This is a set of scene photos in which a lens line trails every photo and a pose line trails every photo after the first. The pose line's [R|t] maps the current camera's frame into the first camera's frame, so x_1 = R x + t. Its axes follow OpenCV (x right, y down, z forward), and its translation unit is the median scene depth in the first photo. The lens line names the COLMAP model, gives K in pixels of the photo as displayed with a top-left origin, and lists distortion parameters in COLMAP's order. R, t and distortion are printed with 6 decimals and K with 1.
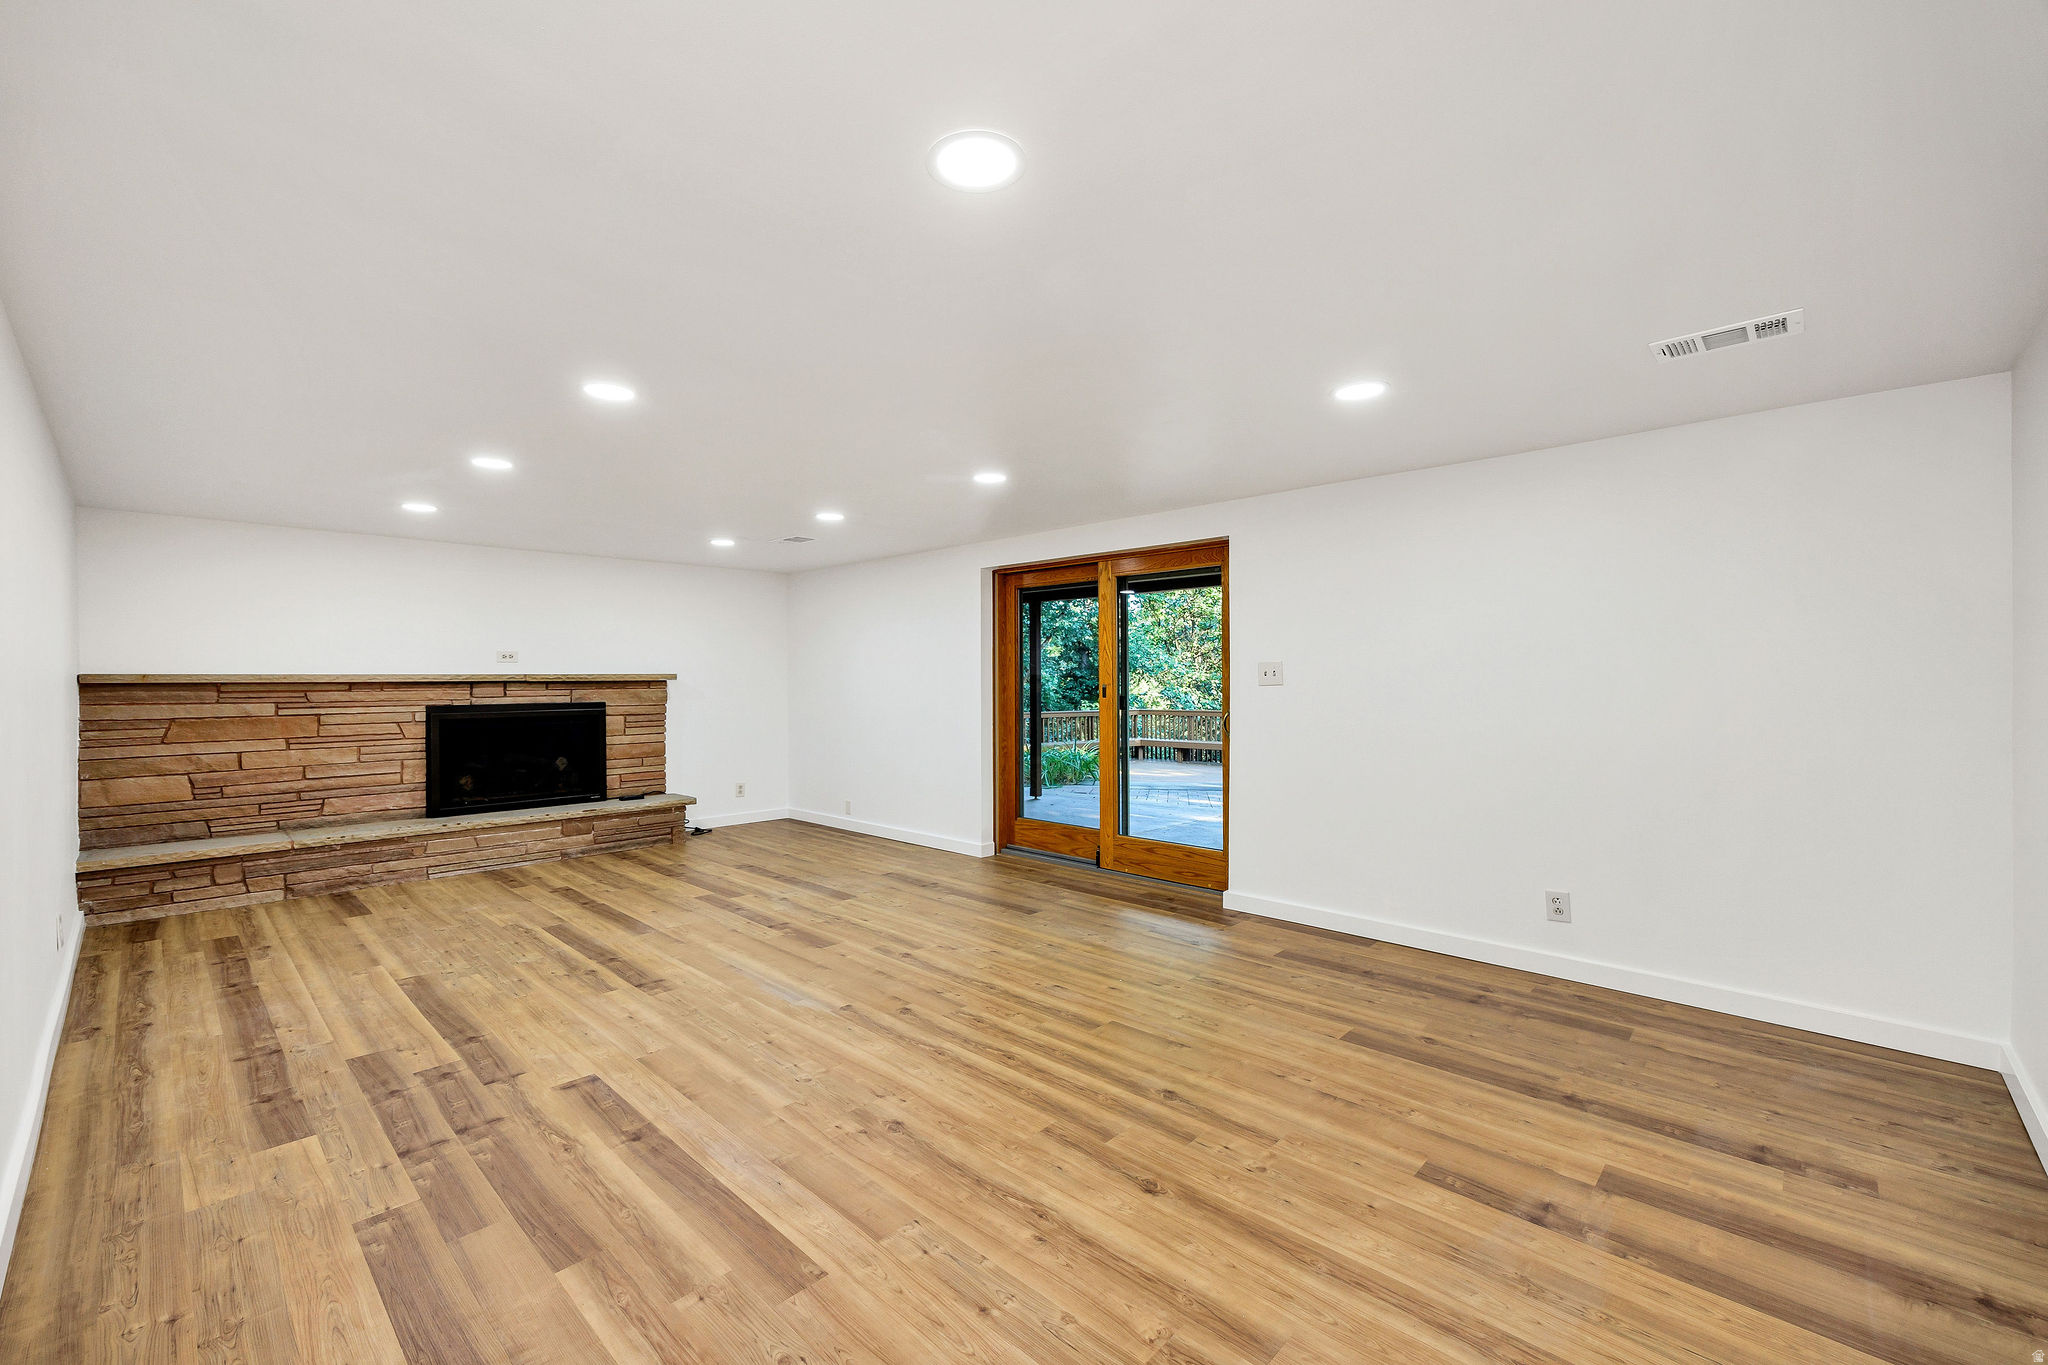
lens RADIAL K [[801.6, 0, 1033.7], [0, 801.6, 680.4], [0, 0, 1]] dist [-0.003447, -0.000858]
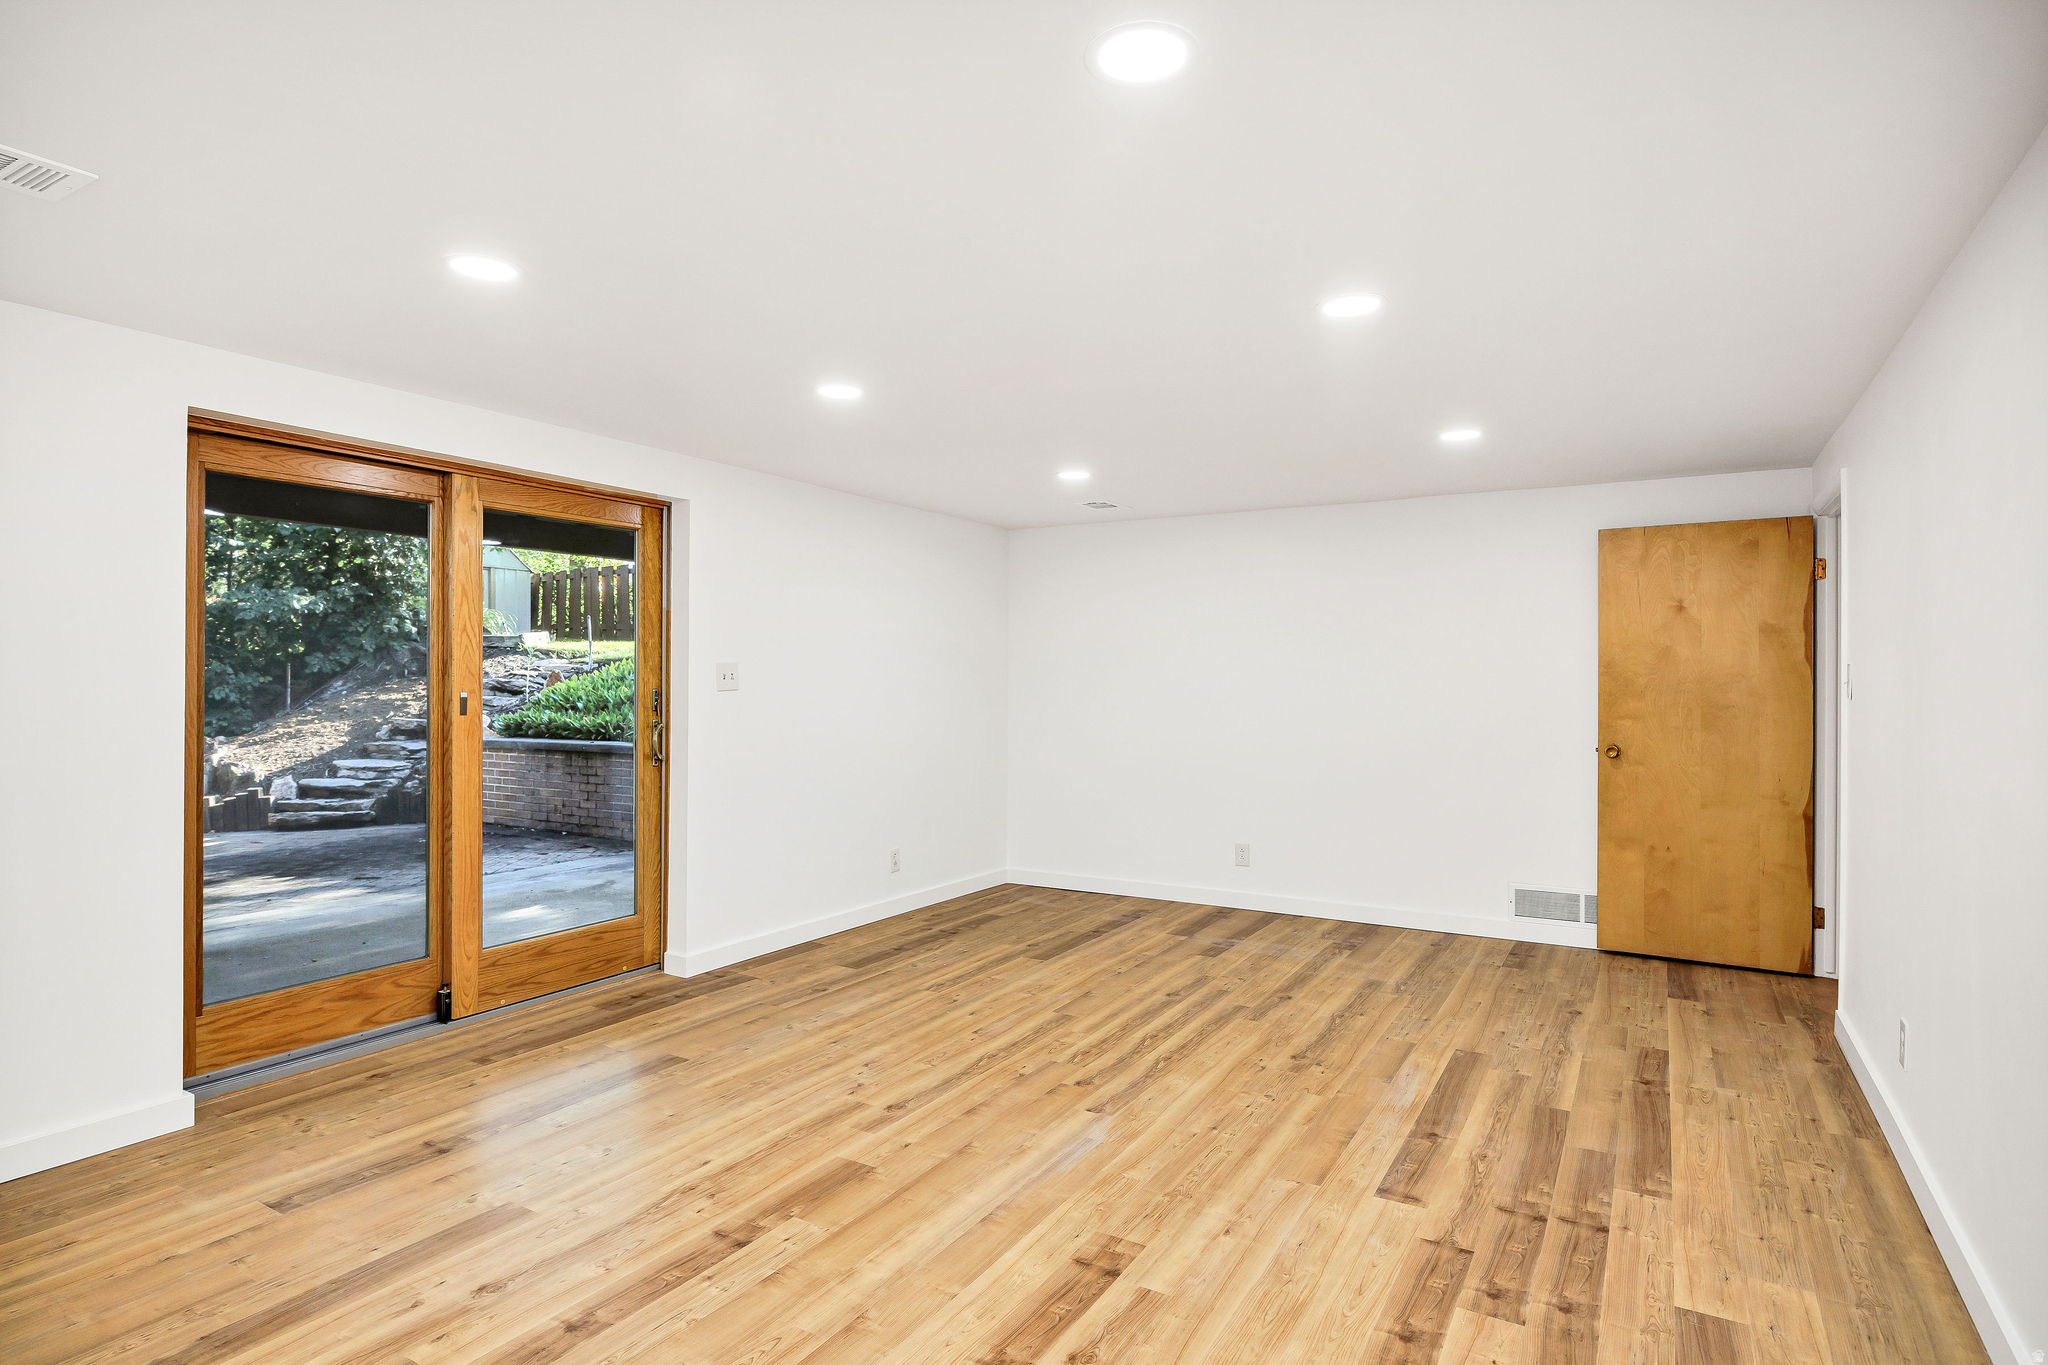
lens RADIAL K [[1115.2, 0, 1023.4], [0, 1115.2, 682.1], [0, 0, 1]] dist [-0.025473, -0.000430]
pose [[-0.203588, 0.001783, 0.979055, -1.558138], [0.001546, 0.999998, -0.001499, -0.002137], [-0.979055, 0.001208, -0.203590, 1.580721]]
